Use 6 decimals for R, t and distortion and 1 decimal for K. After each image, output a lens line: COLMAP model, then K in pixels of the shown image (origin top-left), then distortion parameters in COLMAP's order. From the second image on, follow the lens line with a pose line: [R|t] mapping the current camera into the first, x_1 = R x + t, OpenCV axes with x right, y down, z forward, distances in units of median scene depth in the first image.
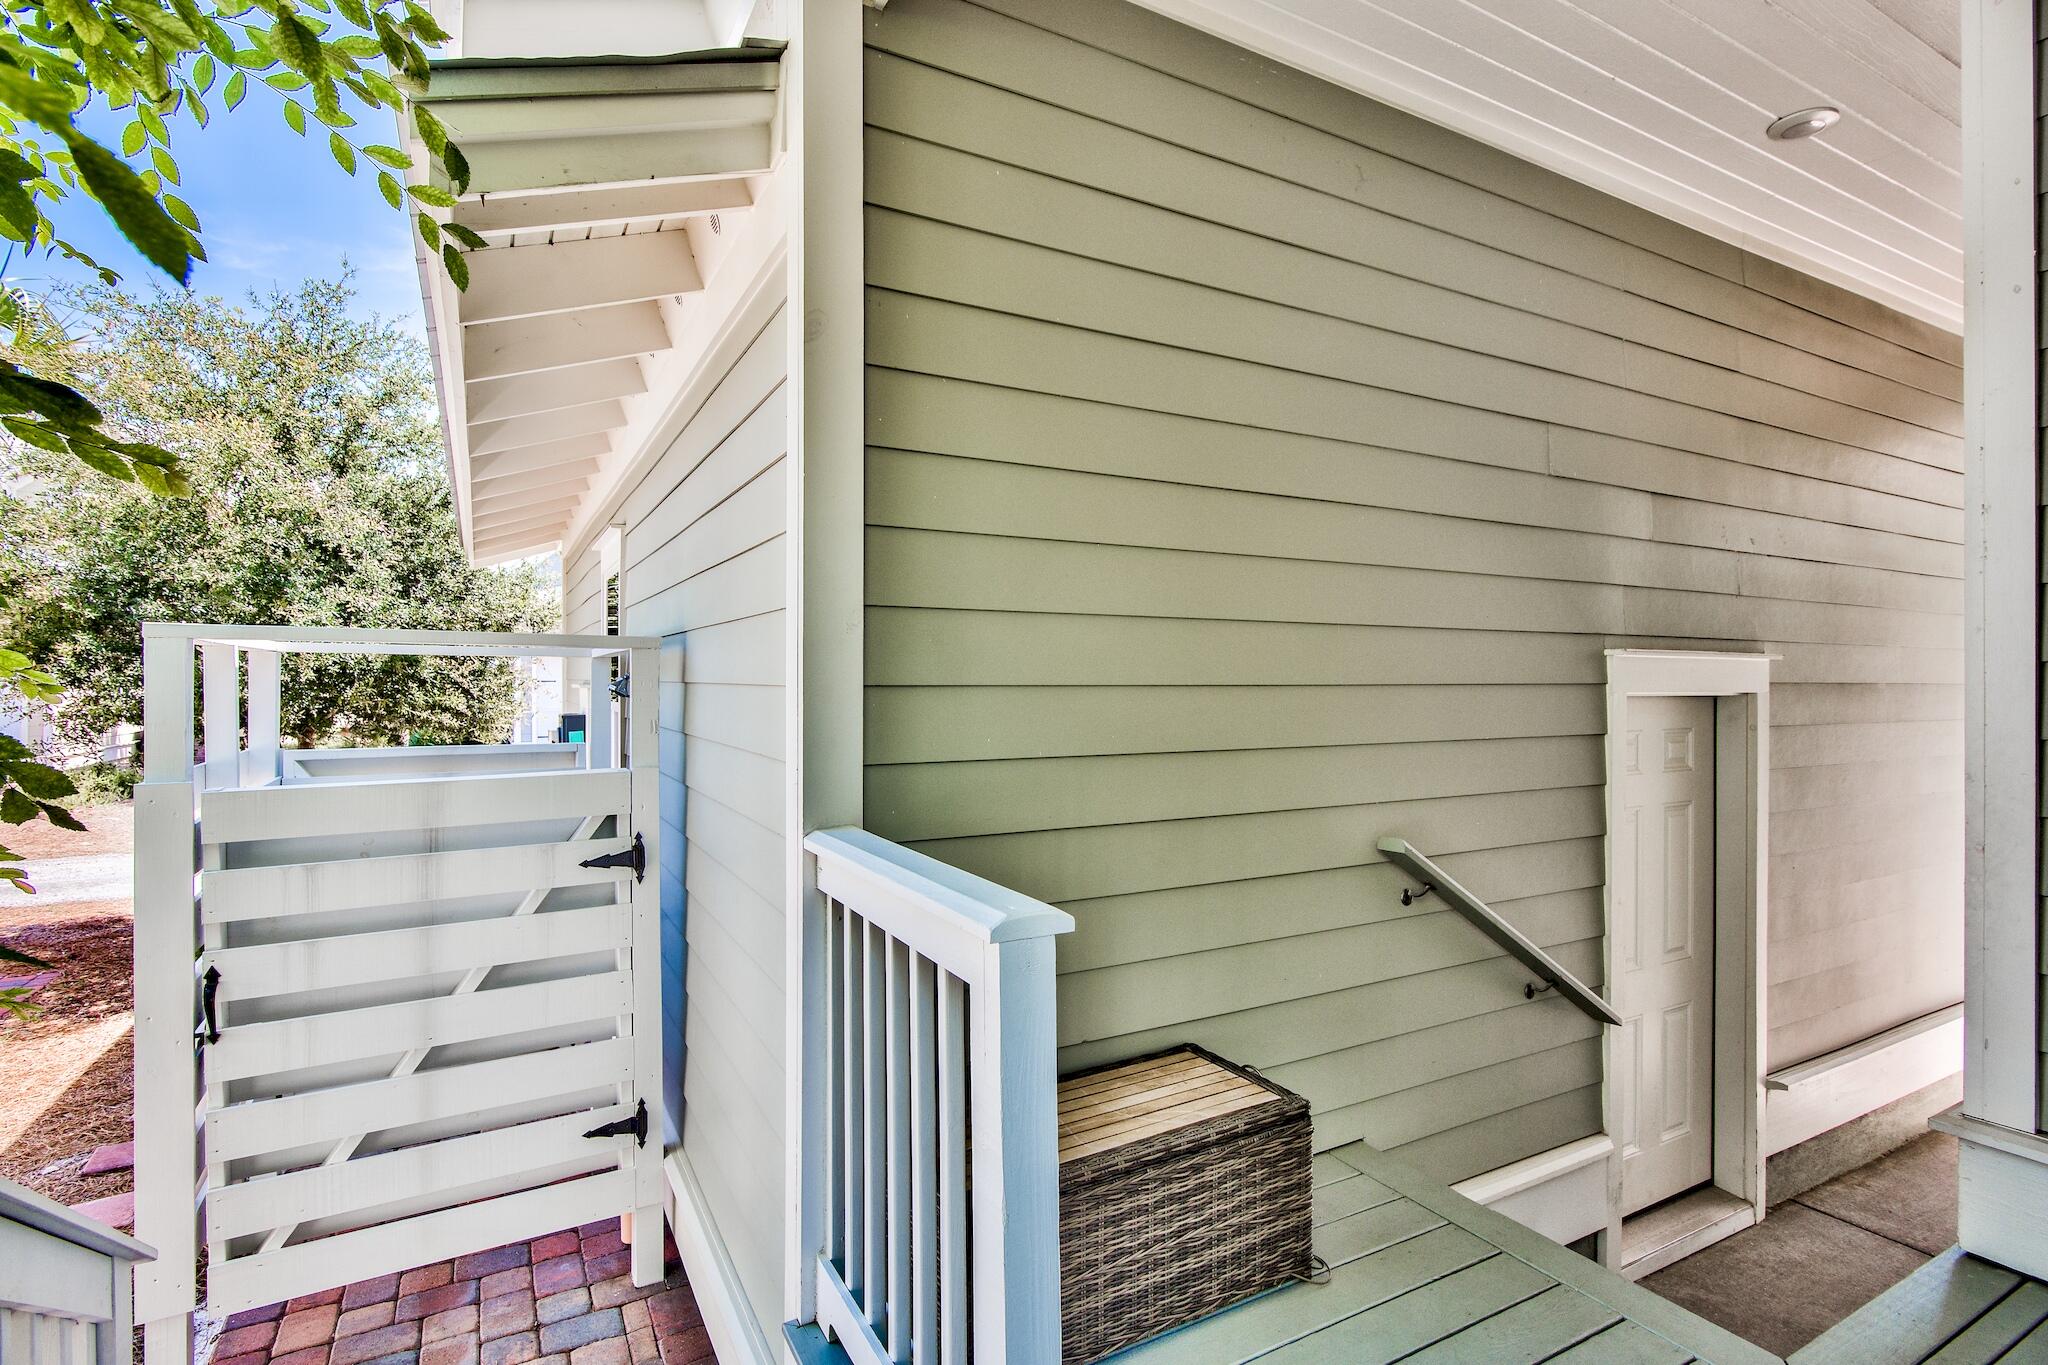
lens RADIAL K [[1003.9, 0, 1025.2], [0, 1003.9, 676.2], [0, 0, 1]] dist [0.000354, -0.001026]
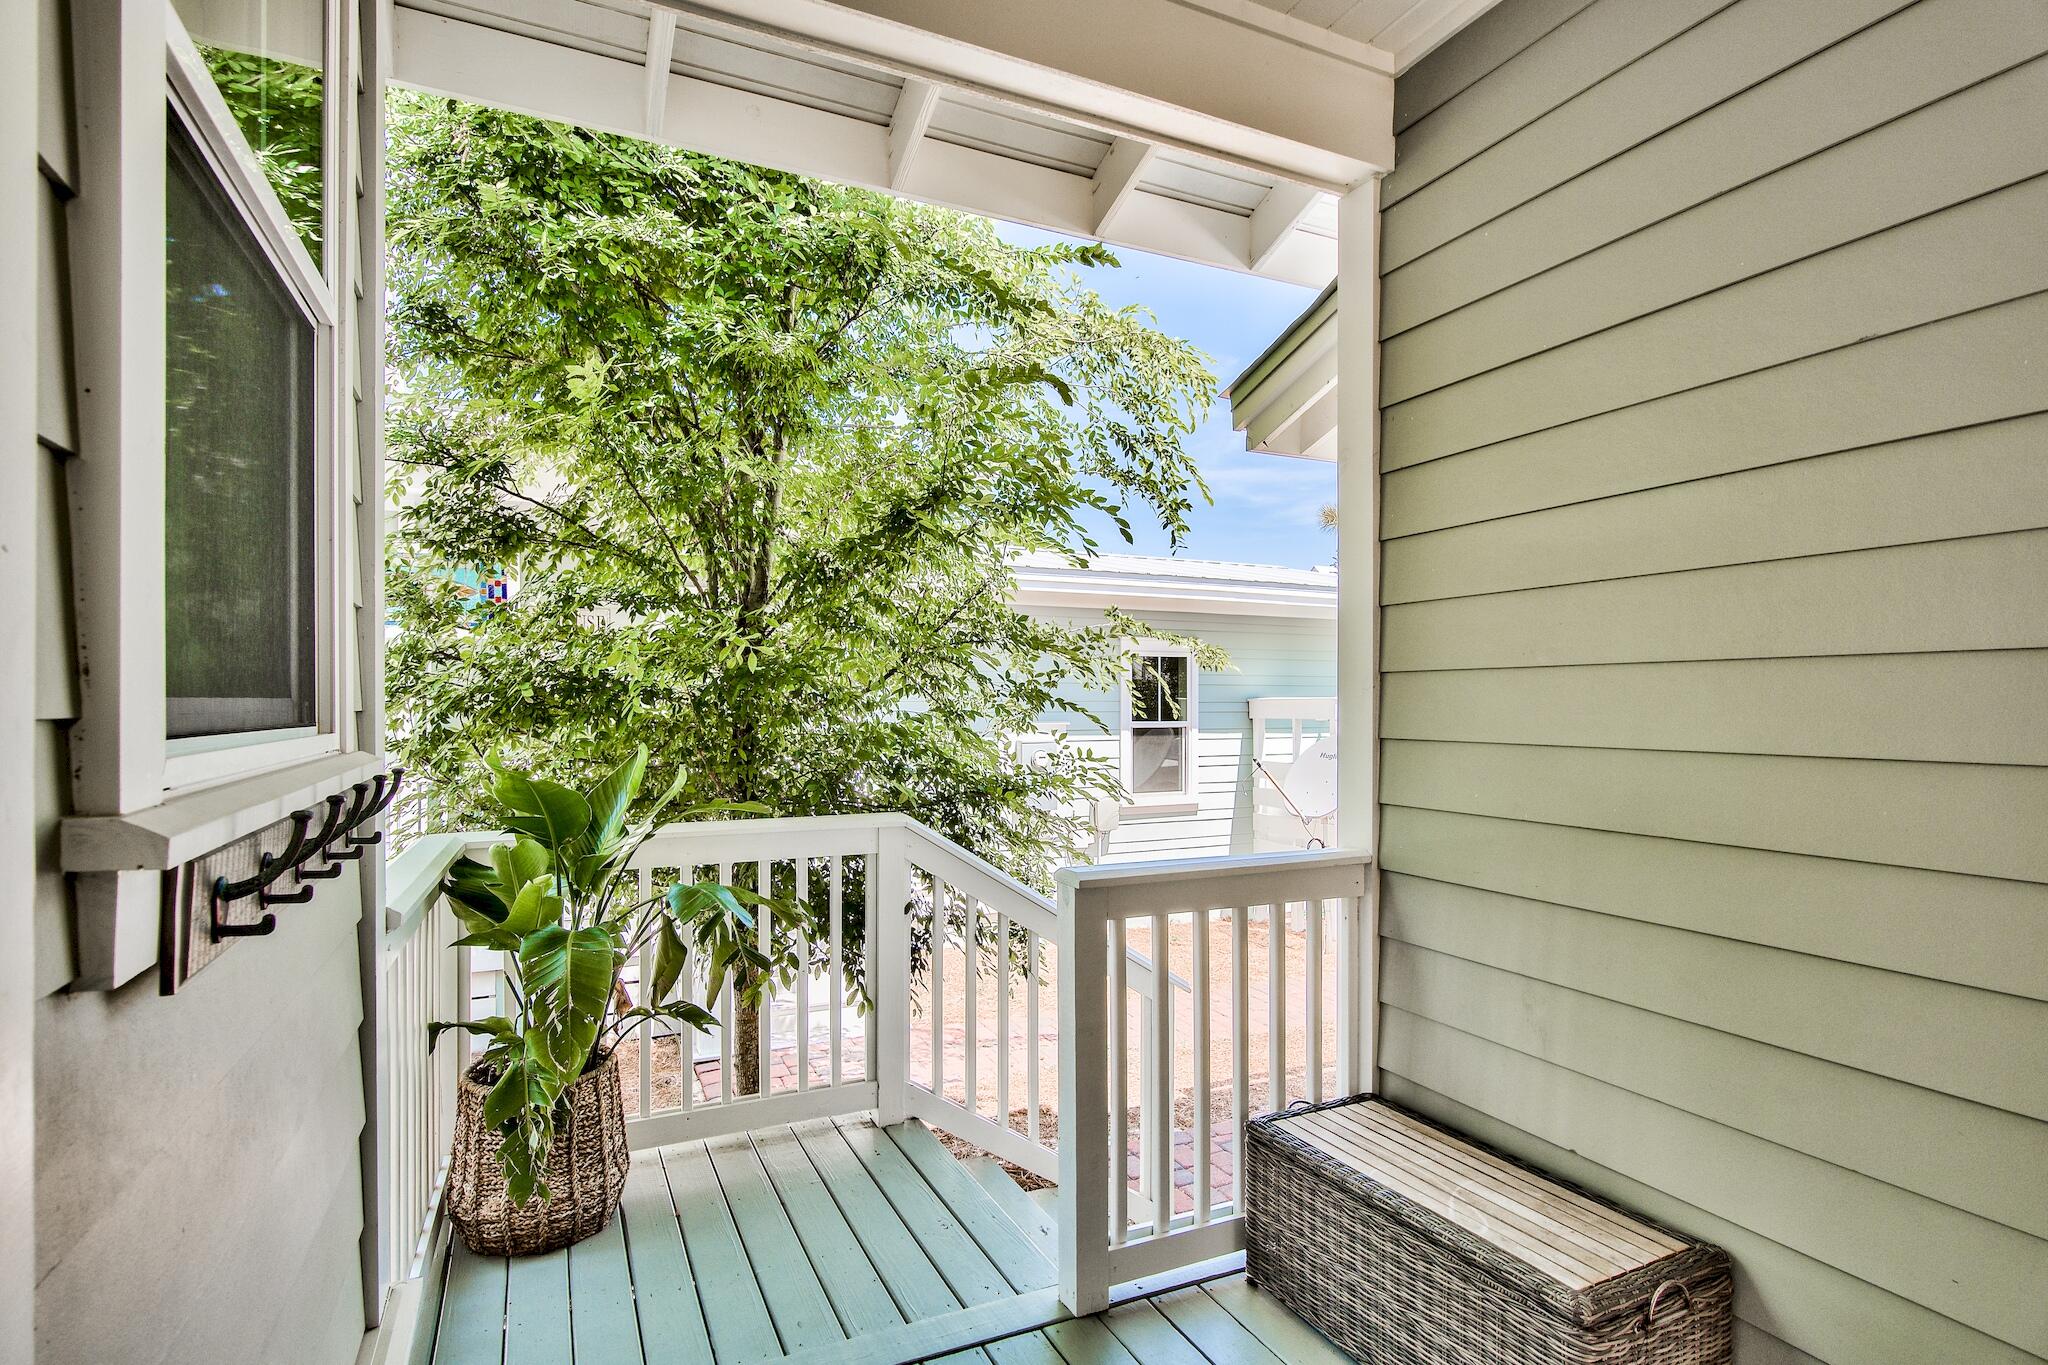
lens RADIAL K [[1003.9, 0, 1017.9], [0, 1003.9, 698.9], [0, 0, 1]] dist [0.000354, -0.001026]
pose [[-0.064901, -0.003445, -0.997886, 1.068447], [0.002525, 0.999990, -0.003616, -0.034113], [0.997888, -0.002755, -0.064892, 0.629309]]
